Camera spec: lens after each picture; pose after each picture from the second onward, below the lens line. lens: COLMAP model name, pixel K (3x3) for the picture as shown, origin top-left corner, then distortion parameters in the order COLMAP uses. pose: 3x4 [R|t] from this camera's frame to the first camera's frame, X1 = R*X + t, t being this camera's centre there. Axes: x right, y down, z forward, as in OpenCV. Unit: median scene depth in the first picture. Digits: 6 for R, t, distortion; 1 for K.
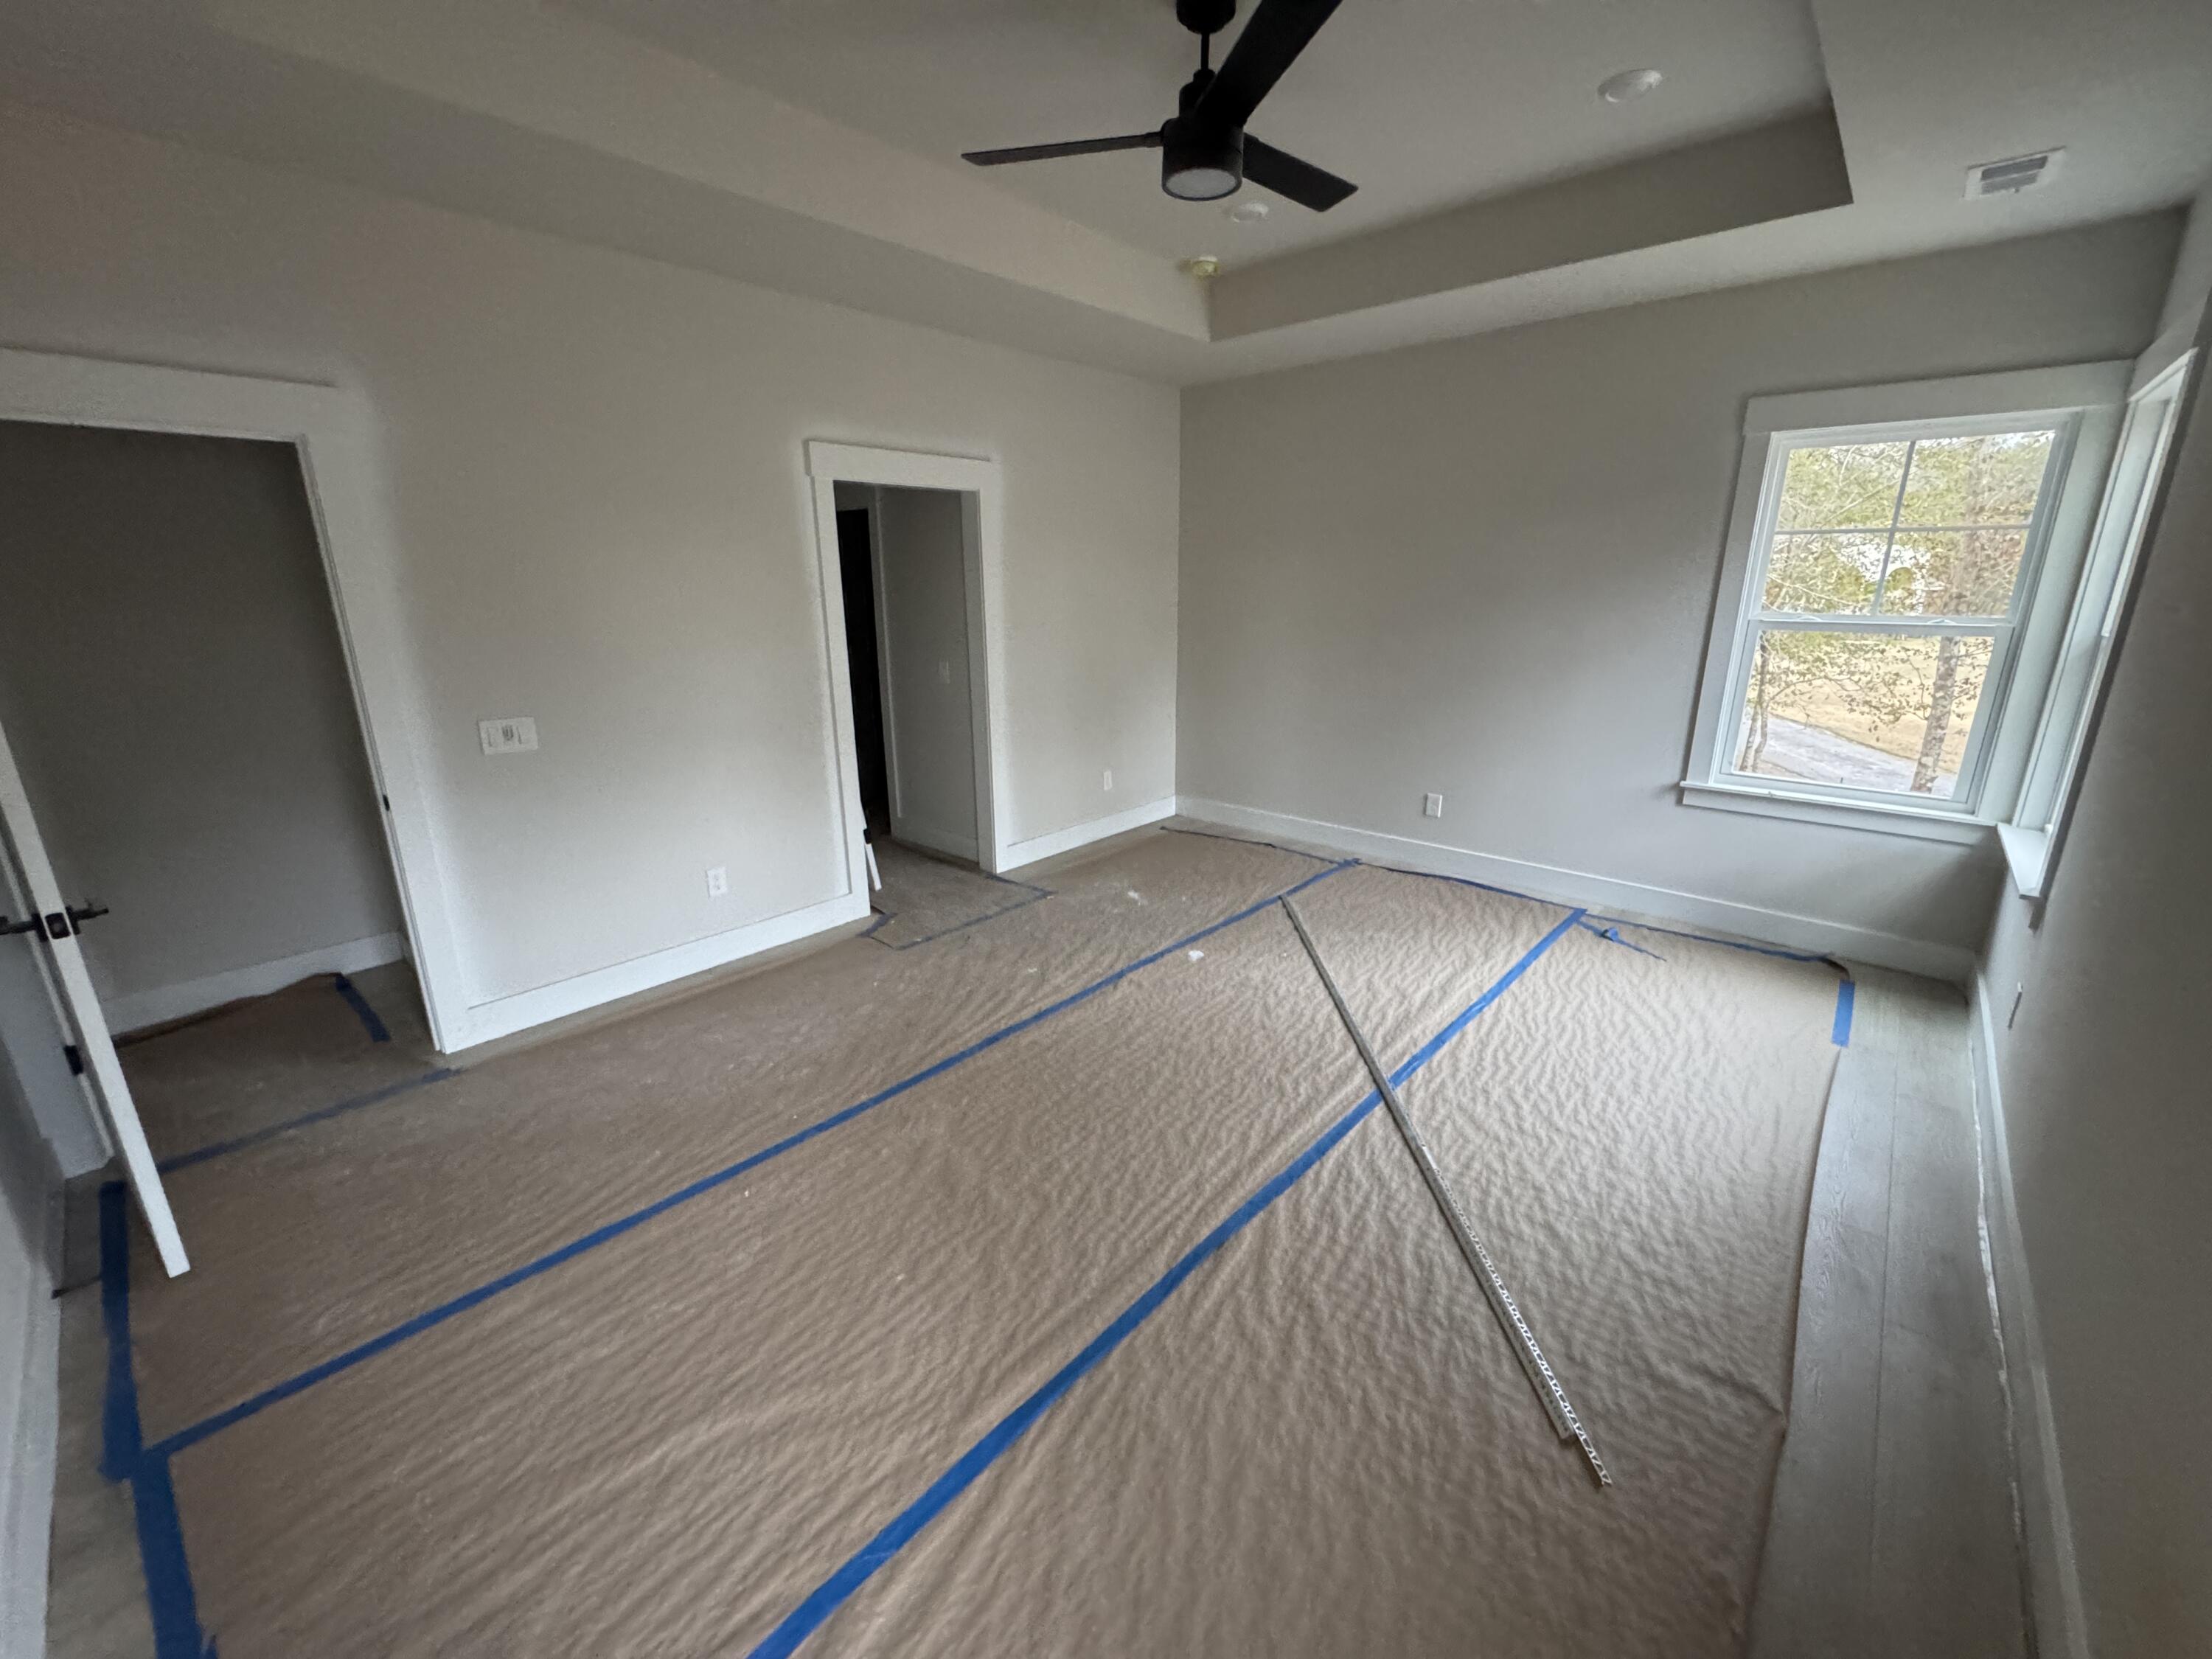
lens RADIAL K [[876.2, 0, 1113.9], [0, 876.2, 827.5], [0, 0, 1]] dist [-0.003710, -0.000089]
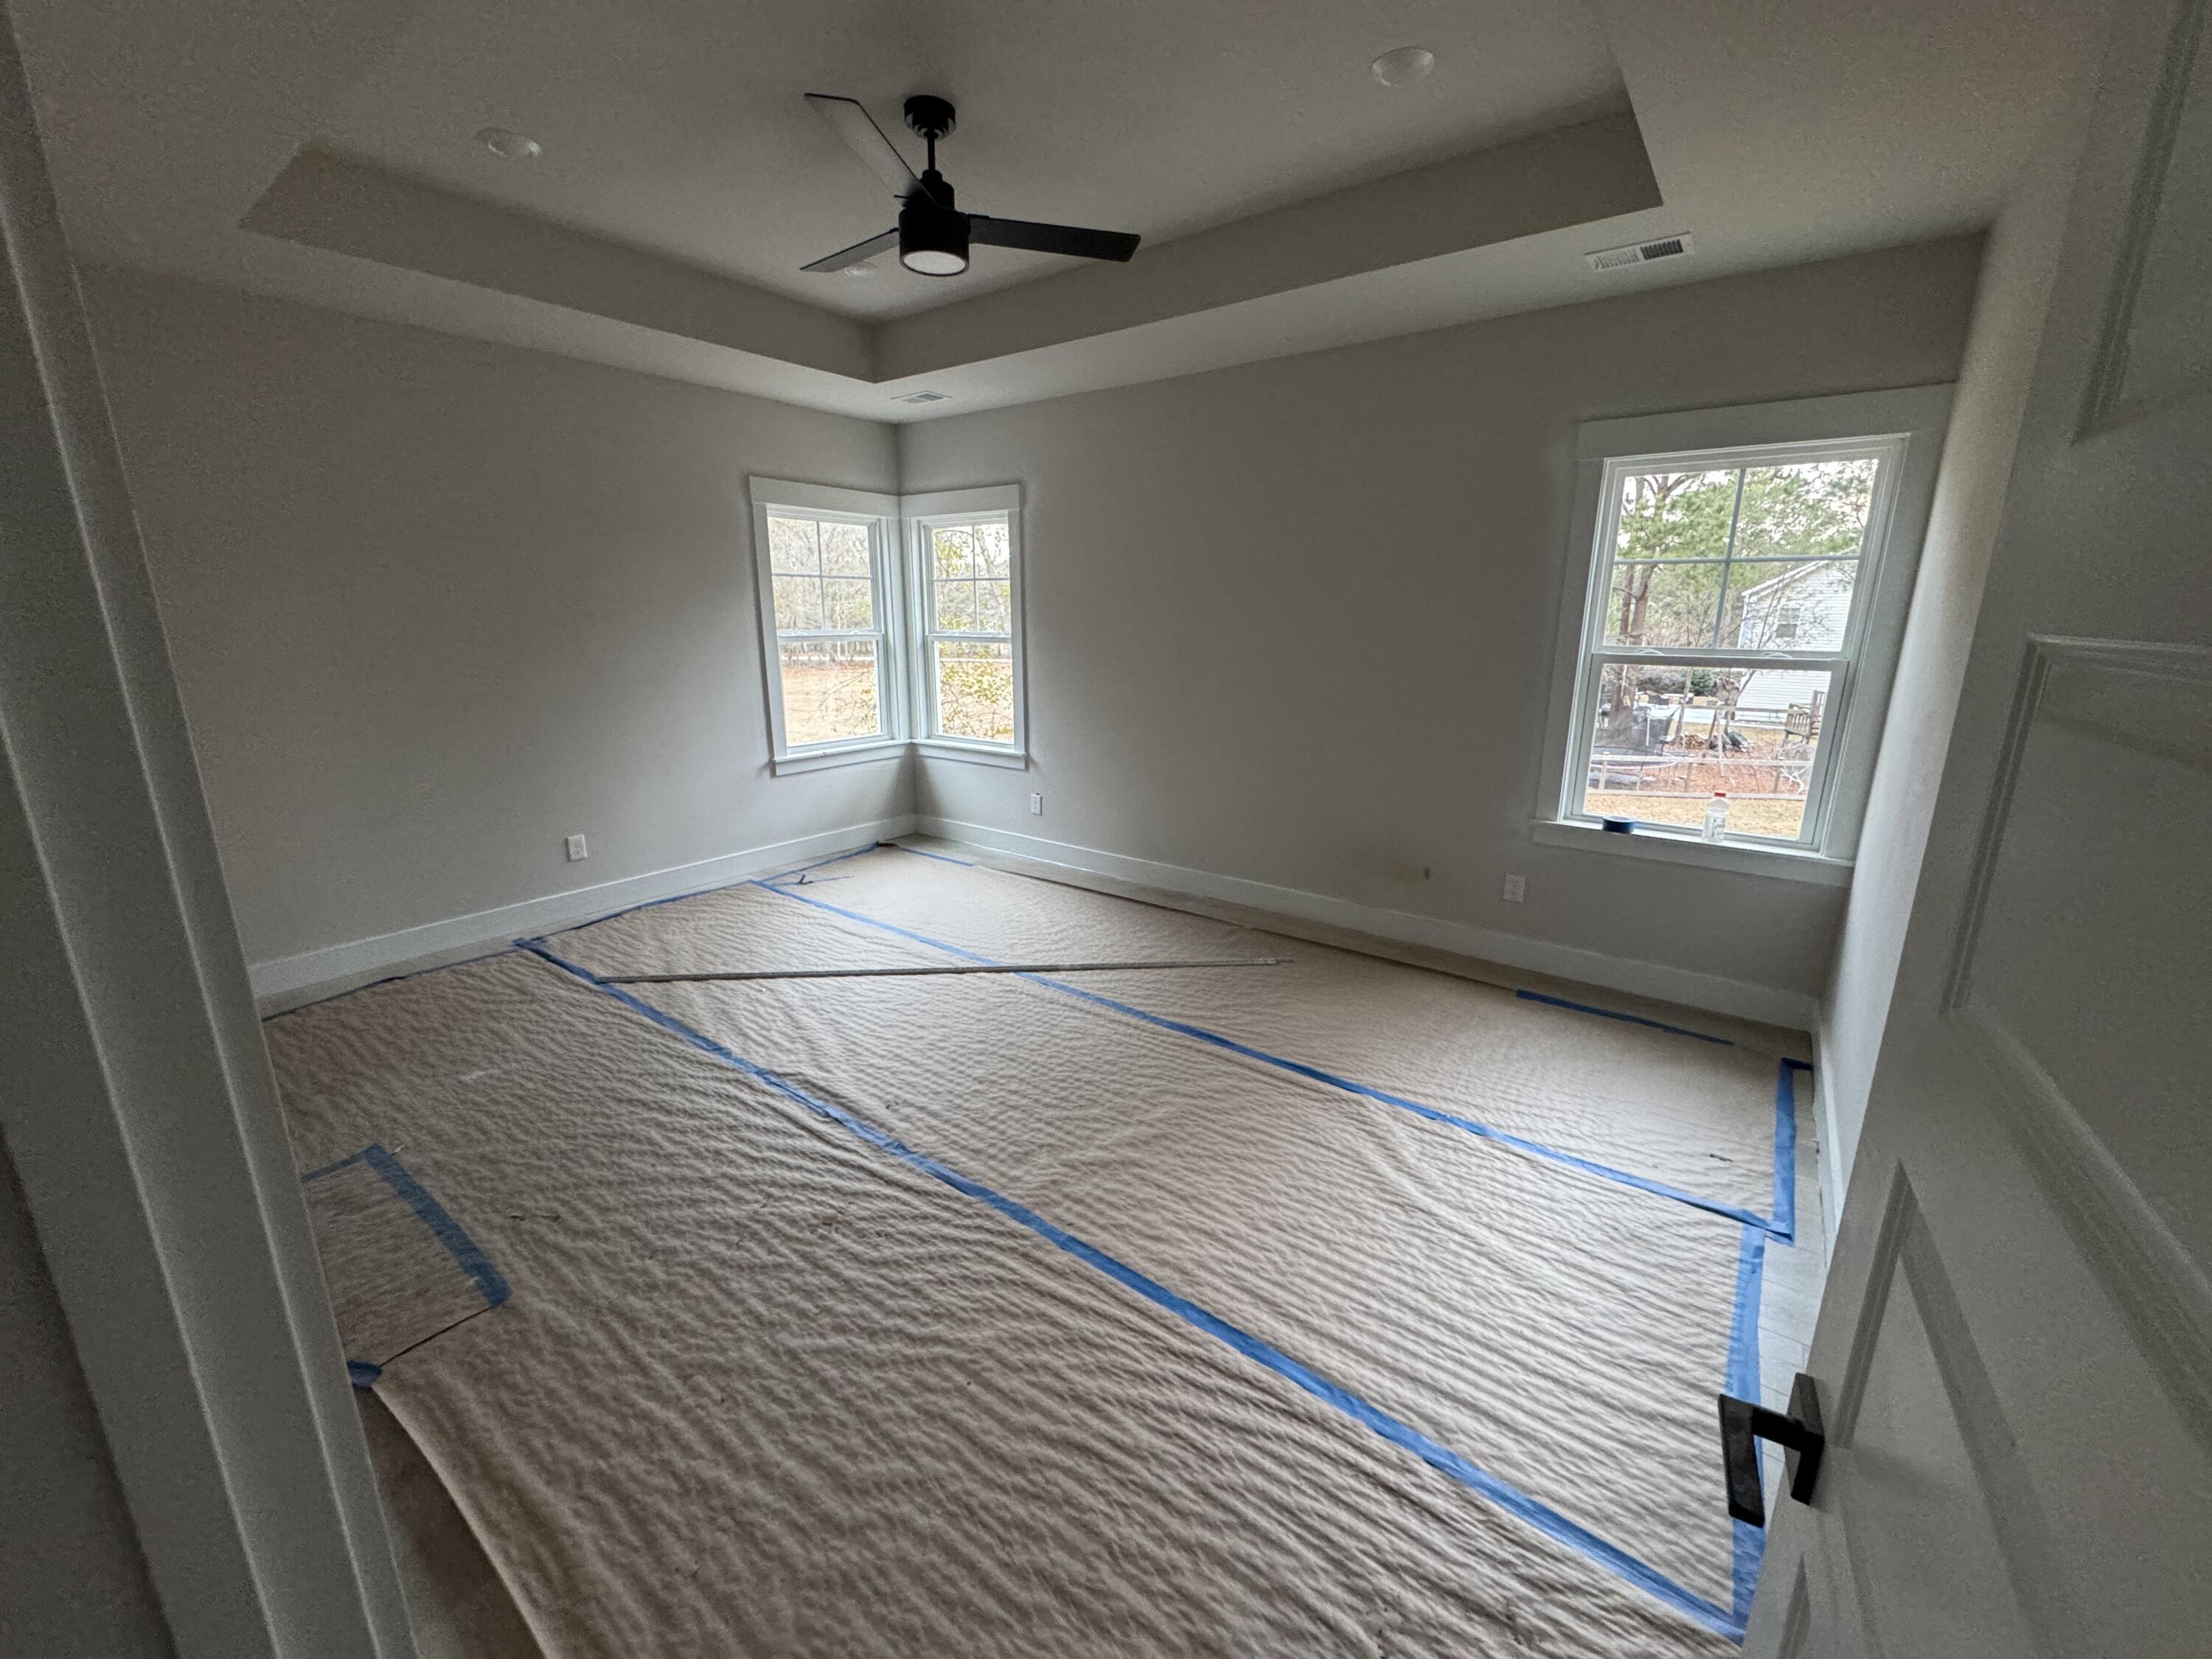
lens RADIAL K [[876.2, 0, 1112.9], [0, 876.2, 822.7], [0, 0, 1]] dist [-0.003710, -0.000089]
pose [[-0.084446, -0.230536, 0.969393, -0.678489], [0.272209, 0.930524, 0.245005, -0.144574], [-0.958526, 0.284567, -0.015825, 0.550881]]
